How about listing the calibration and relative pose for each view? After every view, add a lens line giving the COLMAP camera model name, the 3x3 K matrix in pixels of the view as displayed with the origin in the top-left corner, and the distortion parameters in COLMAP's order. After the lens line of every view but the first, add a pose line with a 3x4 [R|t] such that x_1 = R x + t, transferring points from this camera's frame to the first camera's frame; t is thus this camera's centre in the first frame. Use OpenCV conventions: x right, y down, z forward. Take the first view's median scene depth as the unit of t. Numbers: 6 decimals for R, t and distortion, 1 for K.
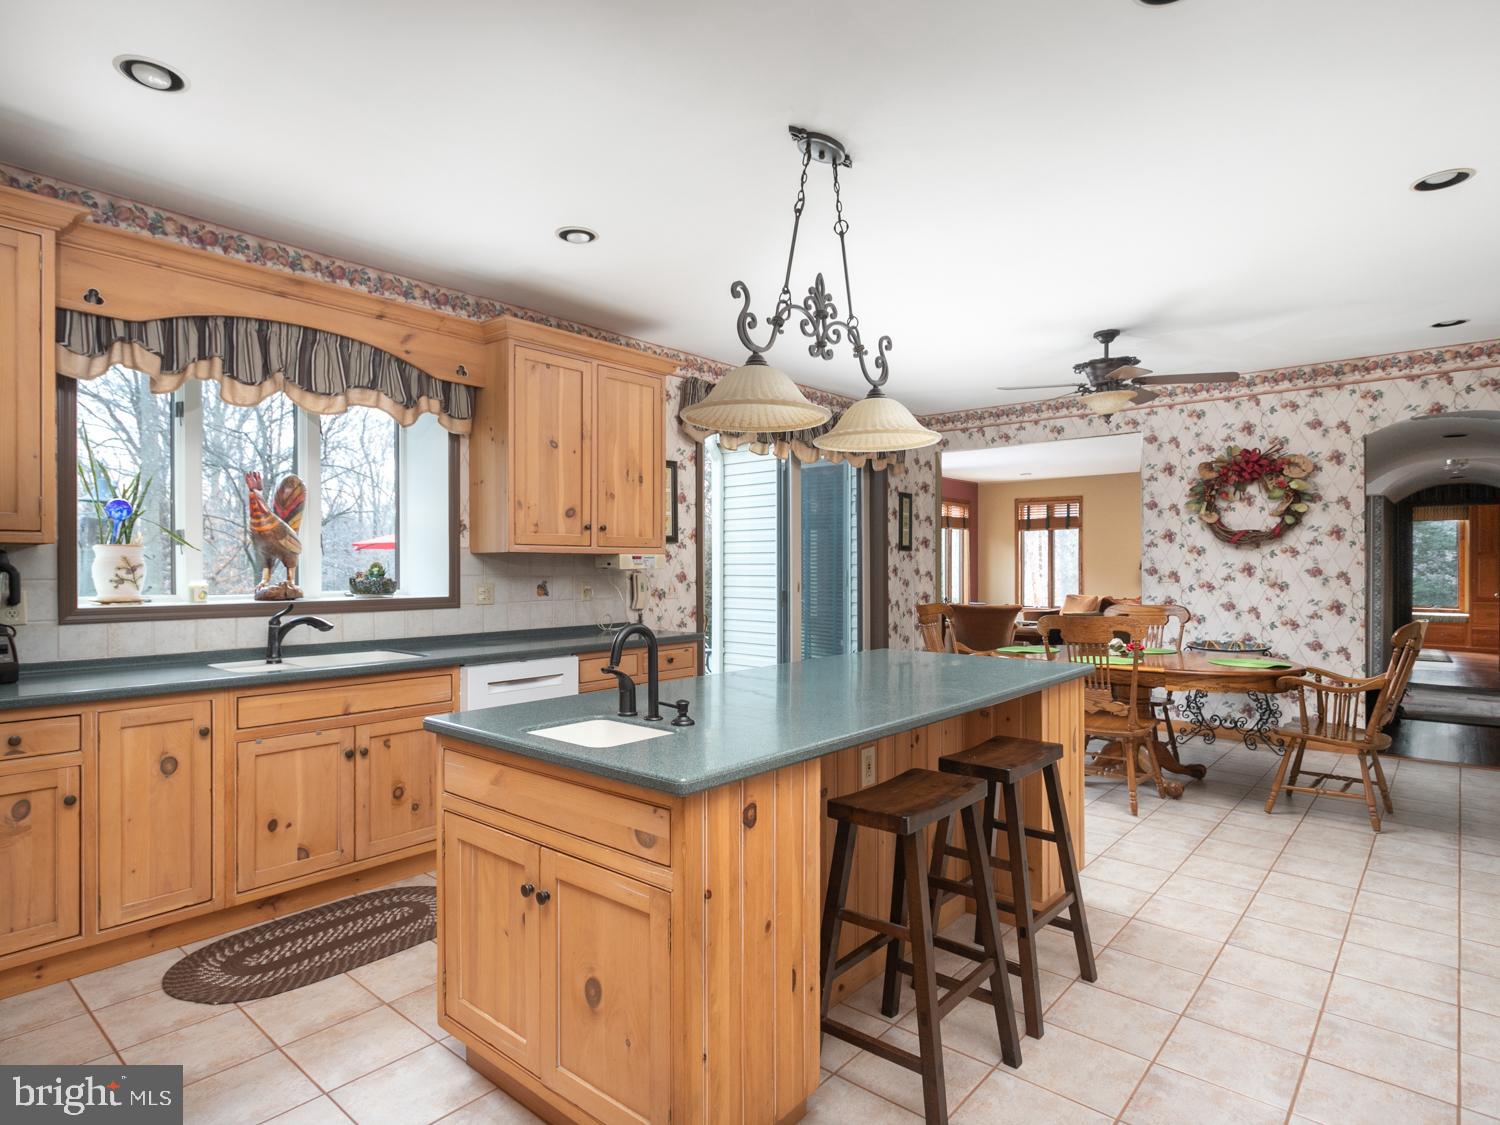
lens RADIAL K [[821.7, 0, 750.0], [0, 821.7, 562.5], [0, 0, 1]] dist [0.000999, 0.000094]
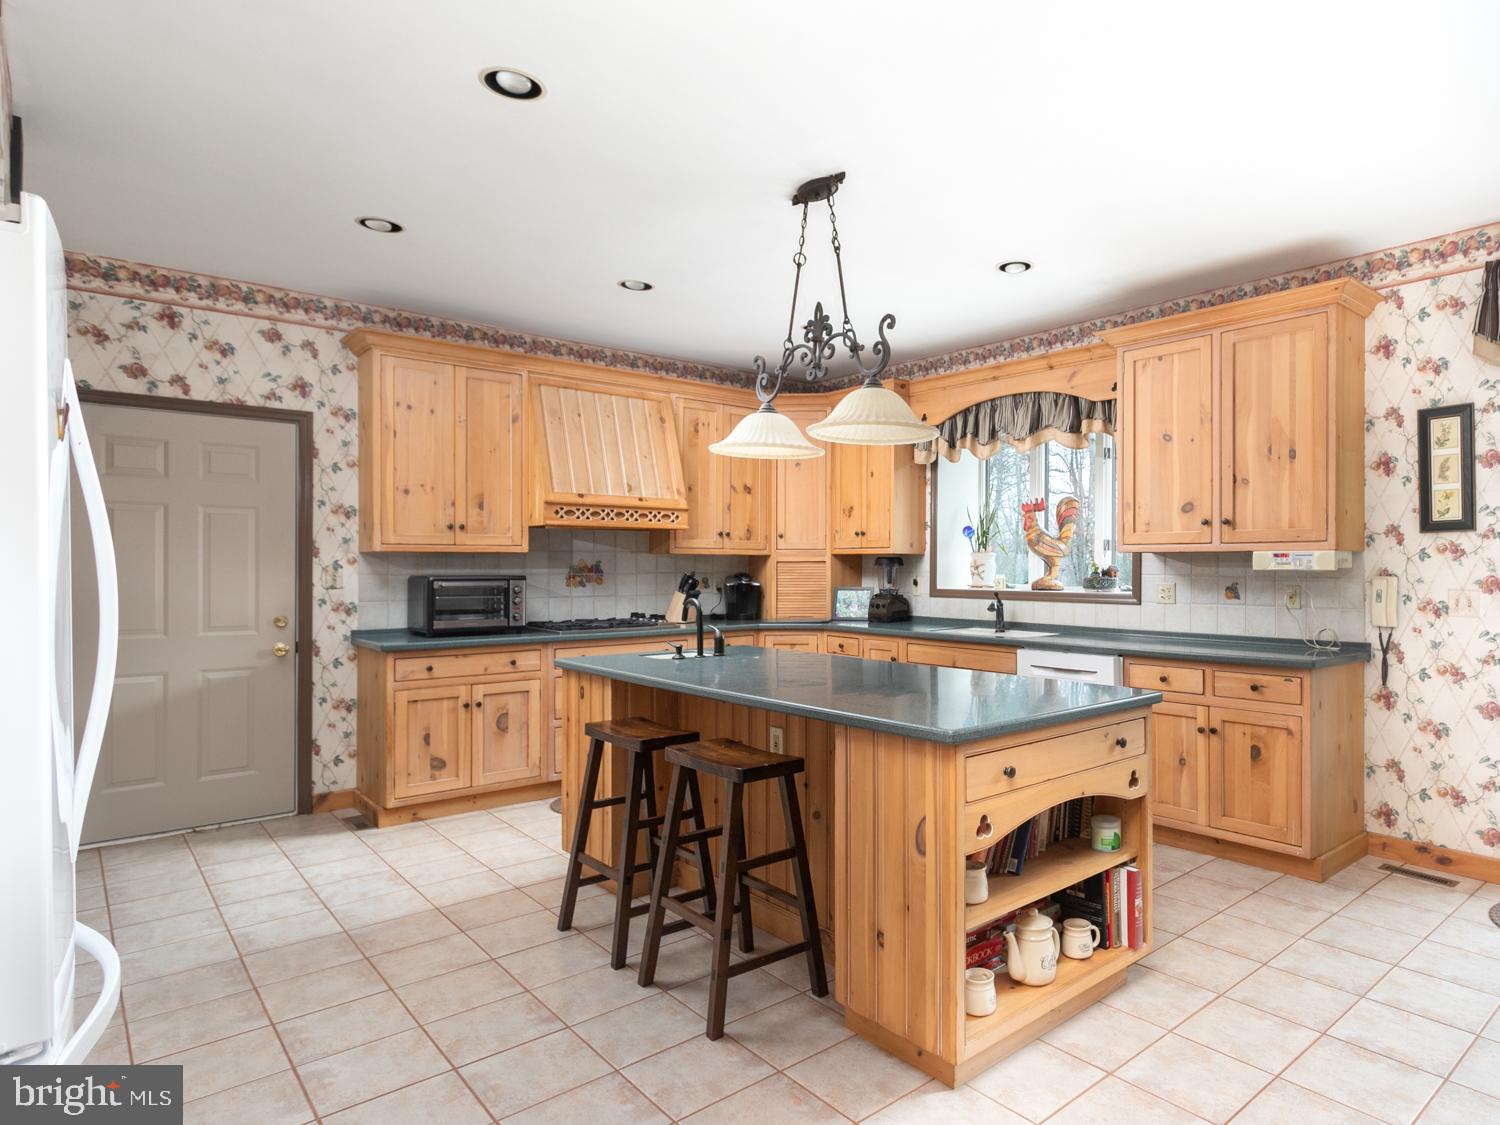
lens RADIAL K [[884.5, 0, 880.0], [0, 884.5, 560.8], [0, 0, 1]] dist [-0.001403, 0.001520]
pose [[-0.107884, -0.003600, -0.994157, 0.833311], [0.002585, 0.999989, -0.003901, 0.001723], [0.994160, -0.002991, -0.107874, 0.797605]]
